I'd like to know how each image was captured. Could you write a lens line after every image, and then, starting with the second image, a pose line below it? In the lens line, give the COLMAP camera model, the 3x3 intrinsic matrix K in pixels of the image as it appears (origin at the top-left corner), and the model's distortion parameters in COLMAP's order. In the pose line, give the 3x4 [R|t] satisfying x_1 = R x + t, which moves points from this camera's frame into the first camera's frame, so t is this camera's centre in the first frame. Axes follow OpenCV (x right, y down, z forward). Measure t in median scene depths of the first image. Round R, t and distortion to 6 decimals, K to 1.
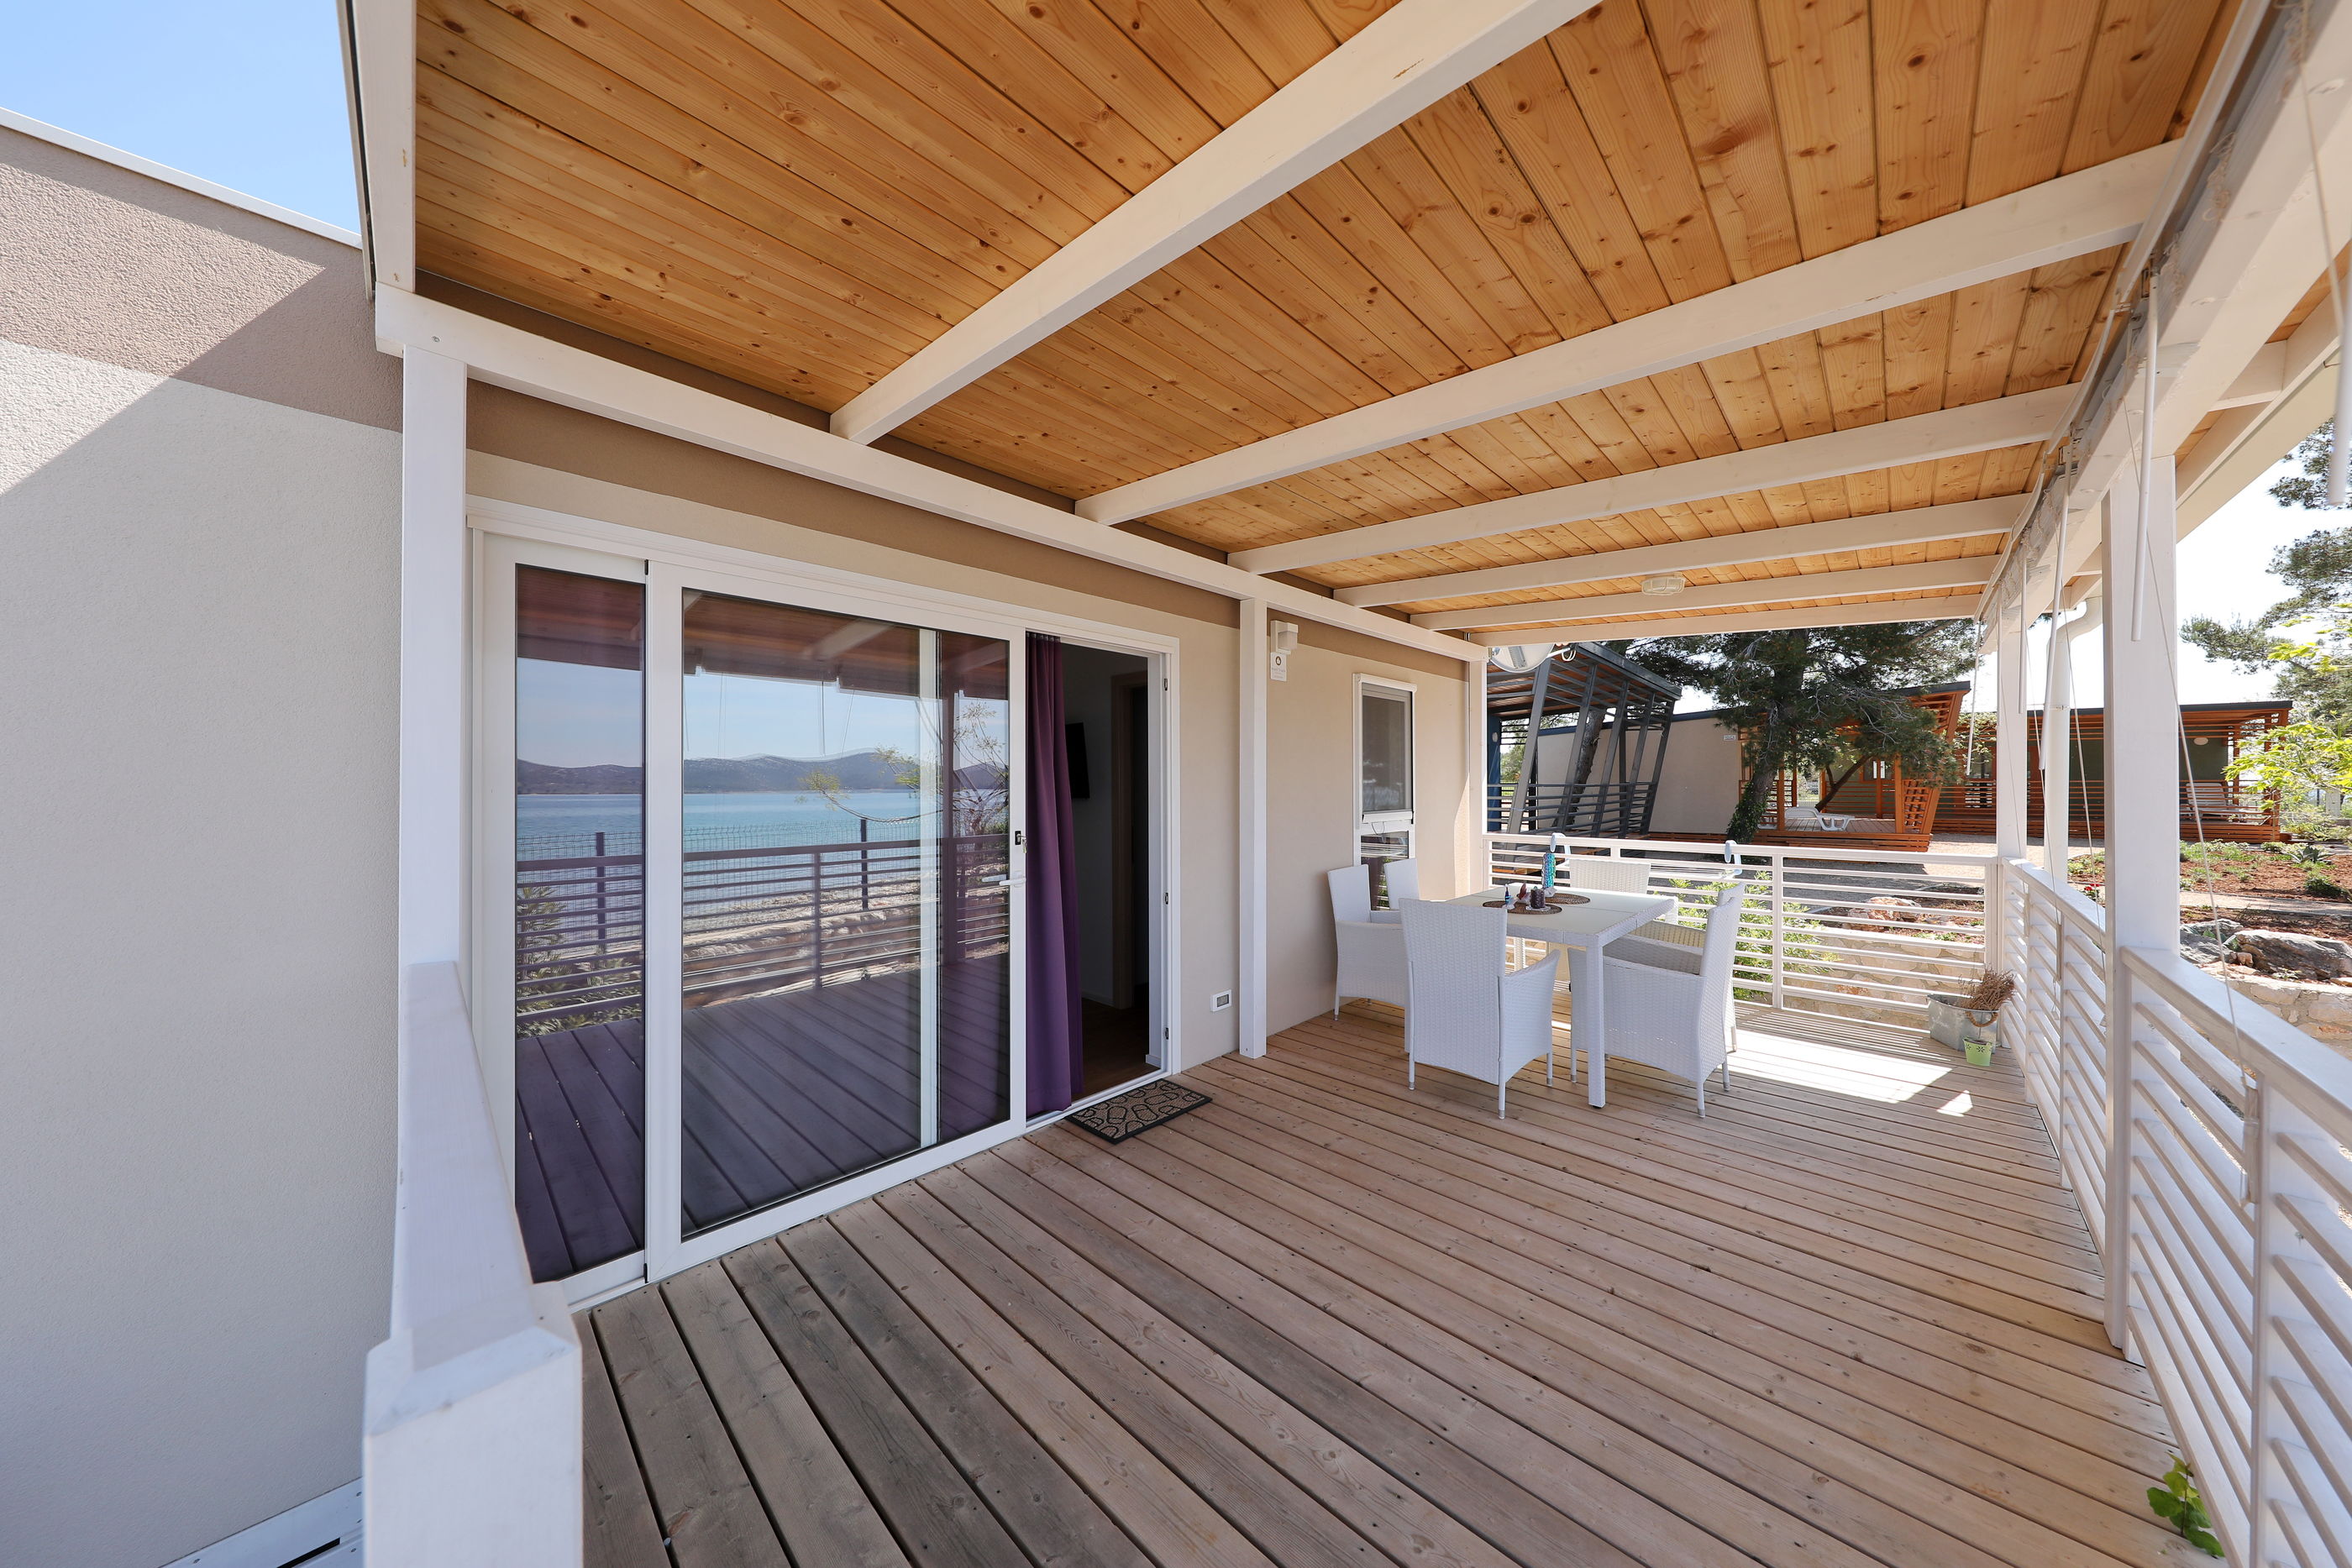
lens RADIAL K [[738.5, 0, 1171.9], [0, 738.5, 784.2], [0, 0, 1]] dist [0.001949, -0.000110]
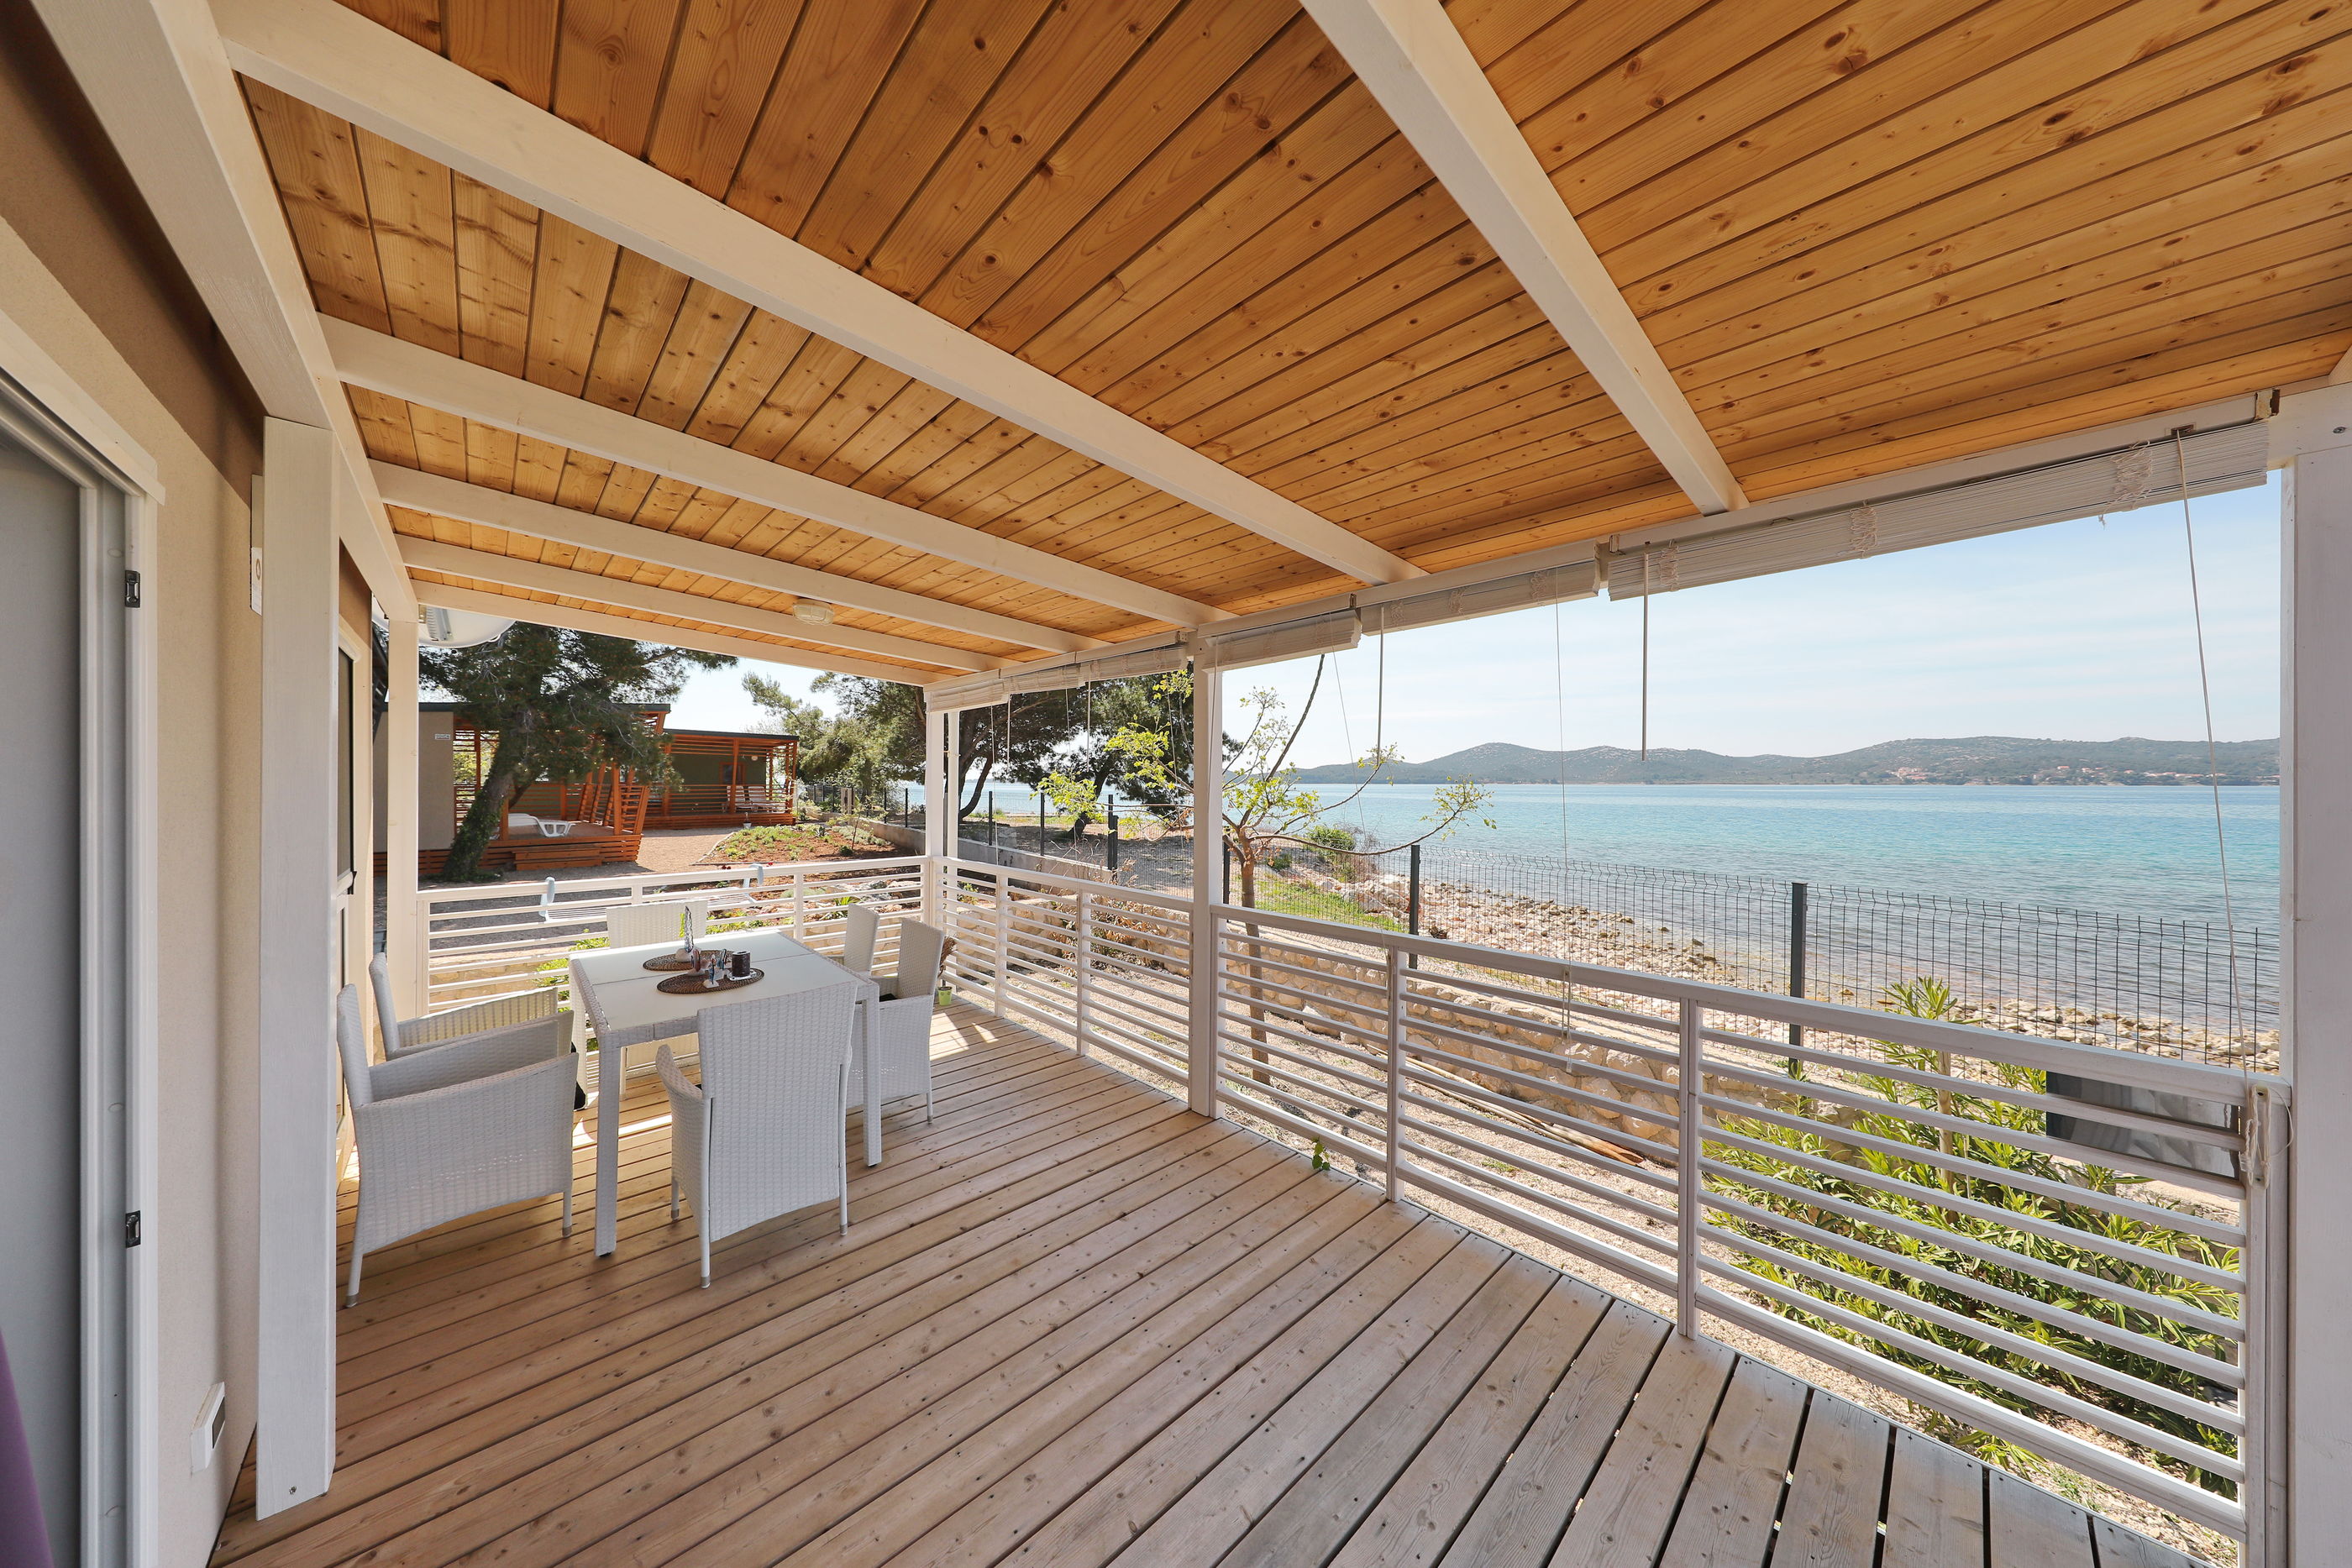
lens RADIAL K [[738.5, 0, 1177.1], [0, 738.5, 785.7], [0, 0, 1]] dist [0.001949, -0.000110]
pose [[0.042328, -0.002397, 0.999101, -0.353743], [-0.003563, 0.999990, 0.002550, -0.054170], [-0.999097, -0.003668, 0.042320, 0.567382]]
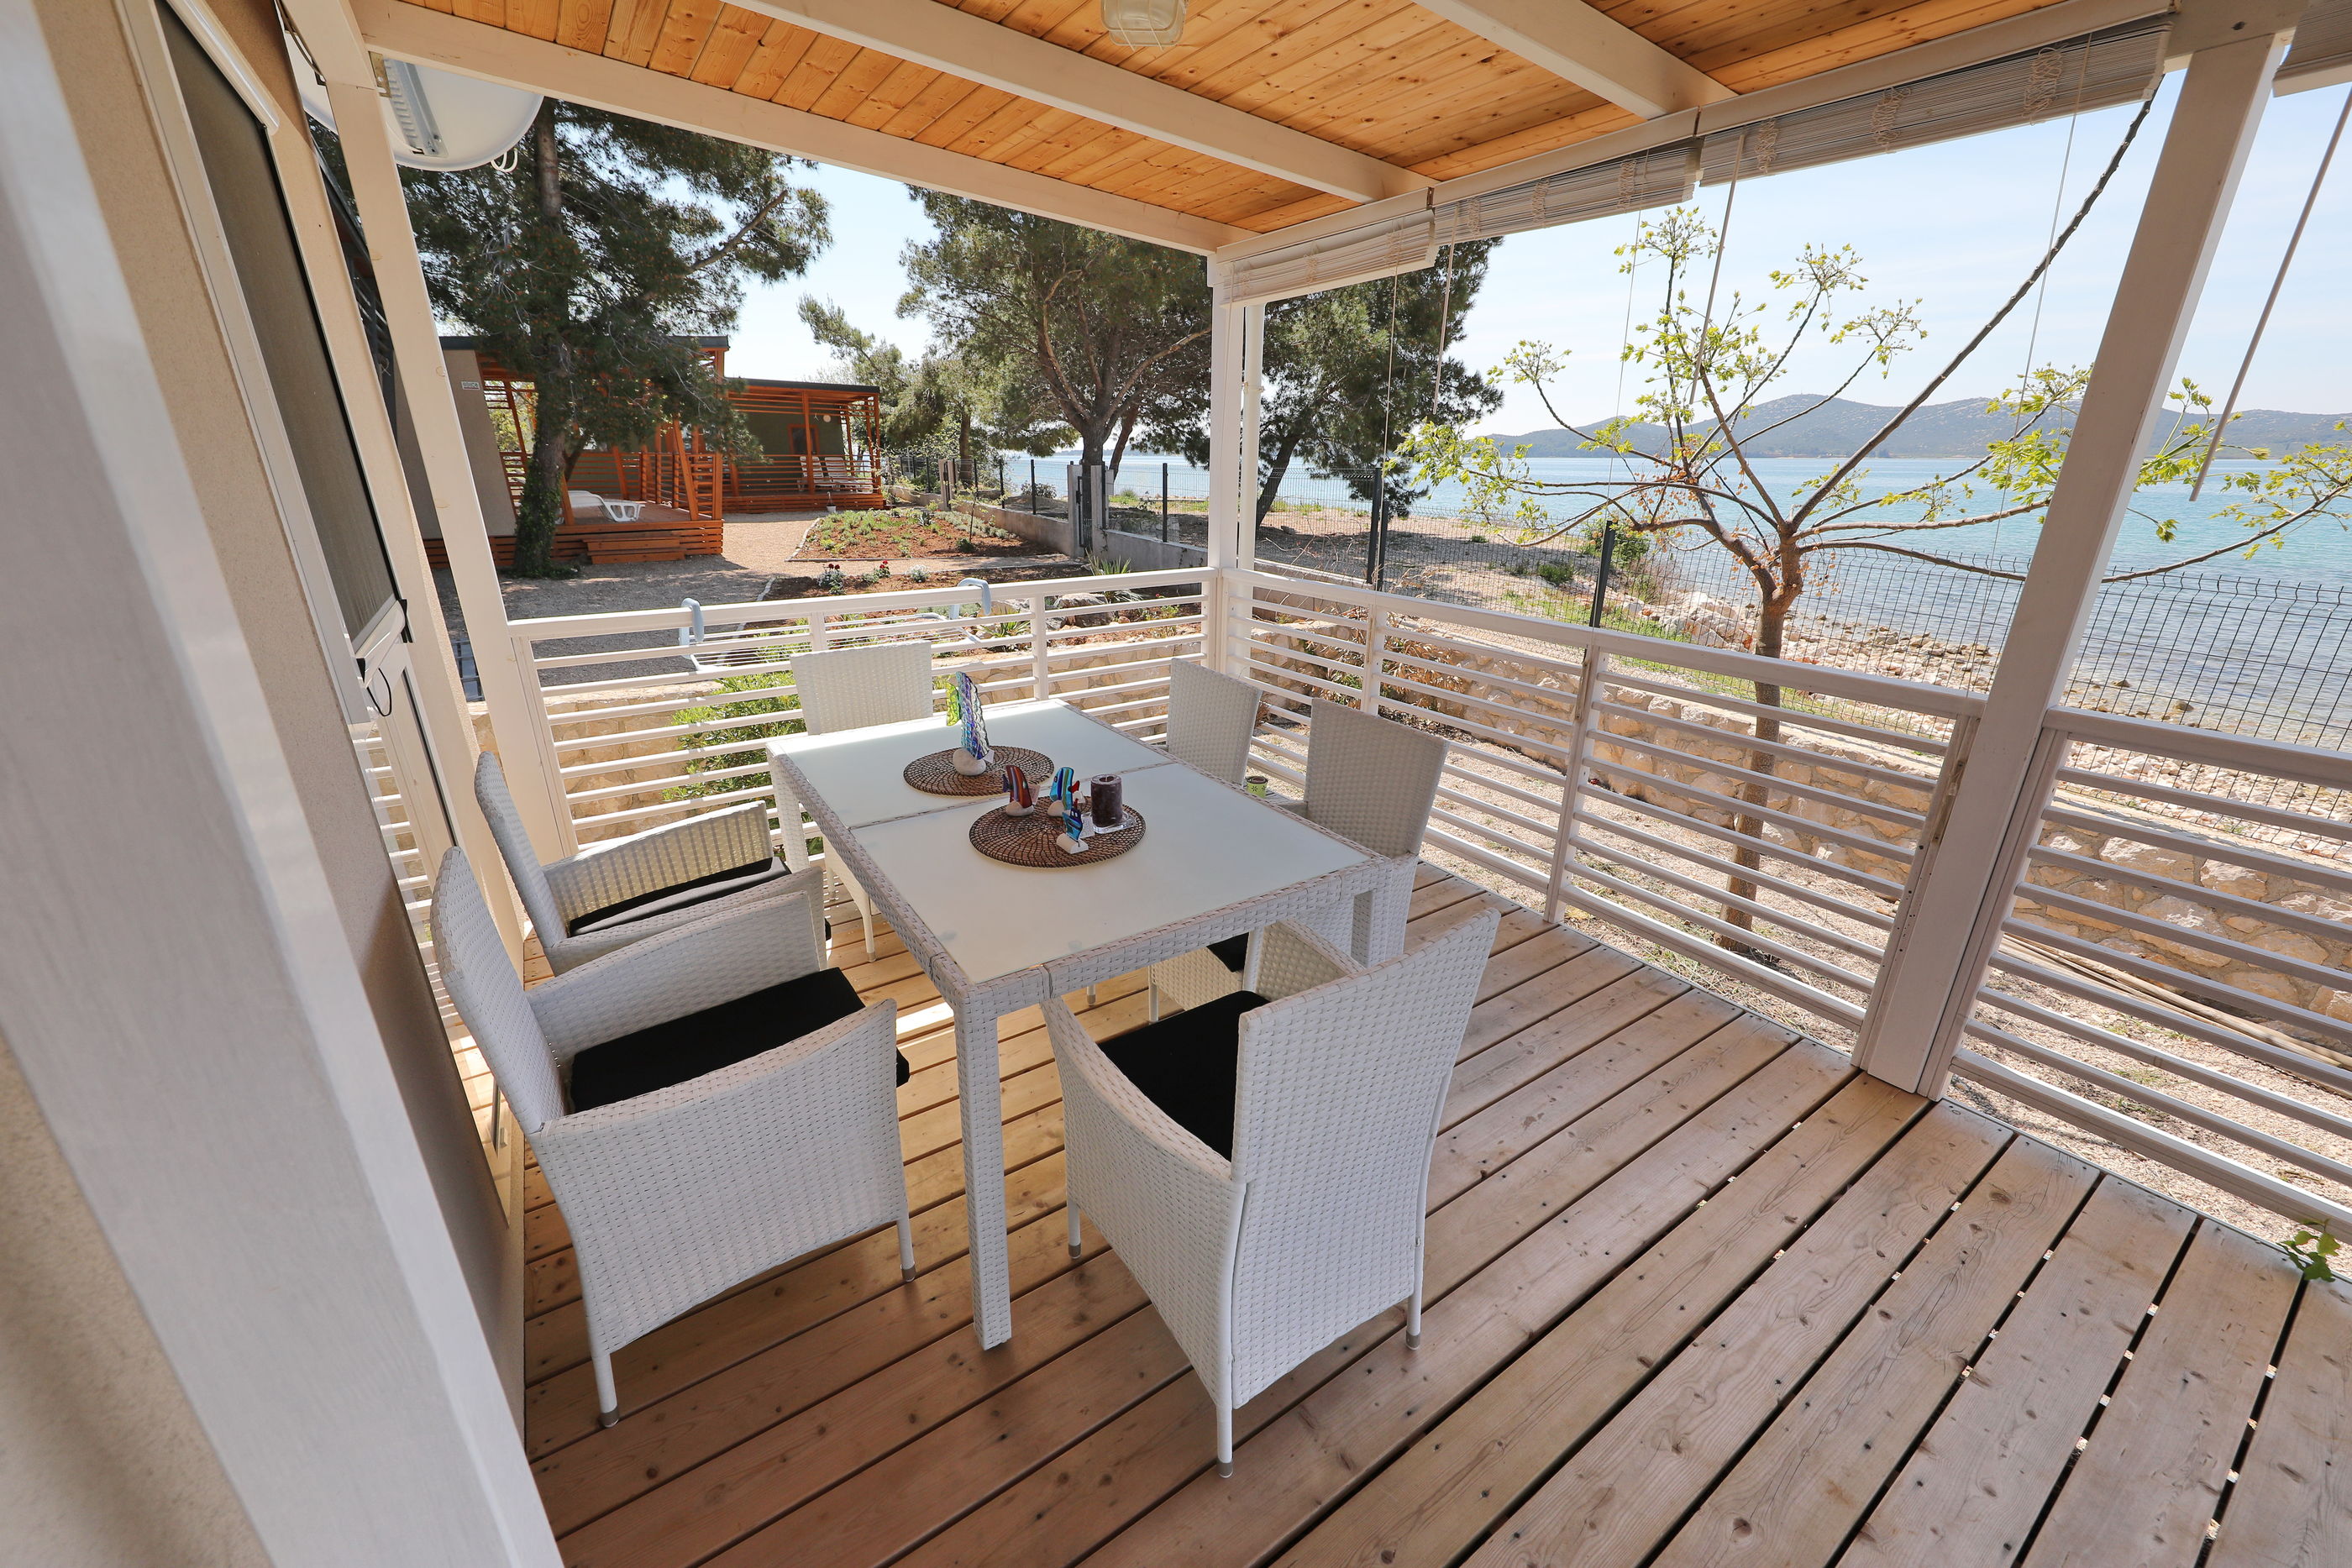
lens RADIAL K [[903.7, 0, 1179.5], [0, 903.7, 785.1], [0, 0, 1]] dist [0.002708, -0.000120]
pose [[0.196950, -0.333819, 0.921833, 0.039448], [-0.005787, 0.939837, 0.341575, -0.033310], [-0.980396, -0.072607, 0.183169, 1.015832]]
